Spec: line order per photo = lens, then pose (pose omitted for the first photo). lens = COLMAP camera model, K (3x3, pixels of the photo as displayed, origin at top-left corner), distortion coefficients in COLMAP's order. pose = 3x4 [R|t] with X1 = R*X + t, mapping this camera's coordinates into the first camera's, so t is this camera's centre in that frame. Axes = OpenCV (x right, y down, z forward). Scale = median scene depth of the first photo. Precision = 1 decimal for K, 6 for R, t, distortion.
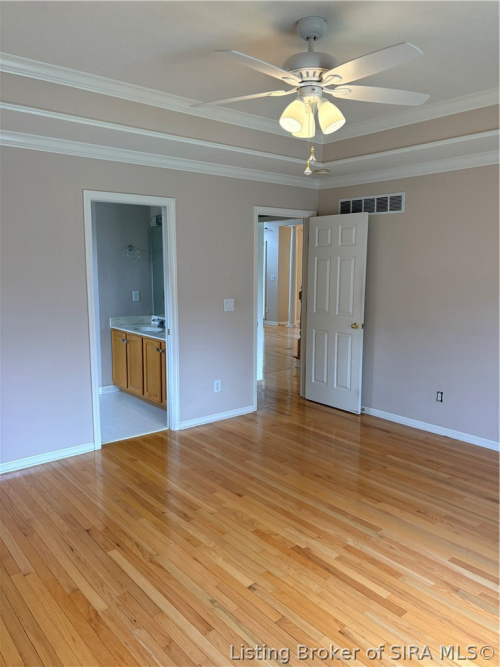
lens RADIAL K [[510.9, 0, 250.0], [0, 510.9, 333.5], [0, 0, 1]] dist [0.042986, -0.000448]
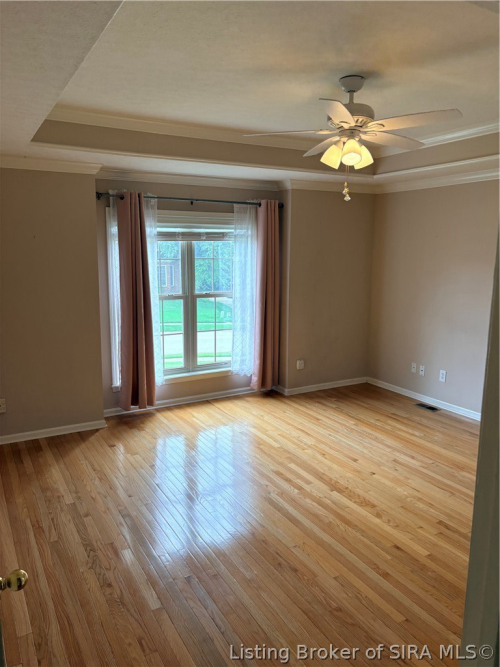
lens RADIAL K [[510.9, 0, 250.0], [0, 510.9, 333.5], [0, 0, 1]] dist [0.042986, -0.000448]
pose [[-0.983886, -0.042029, 0.173786, 0.086825], [0.012208, 0.953919, 0.299816, -0.290177], [-0.178379, 0.297106, -0.938035, 1.747990]]
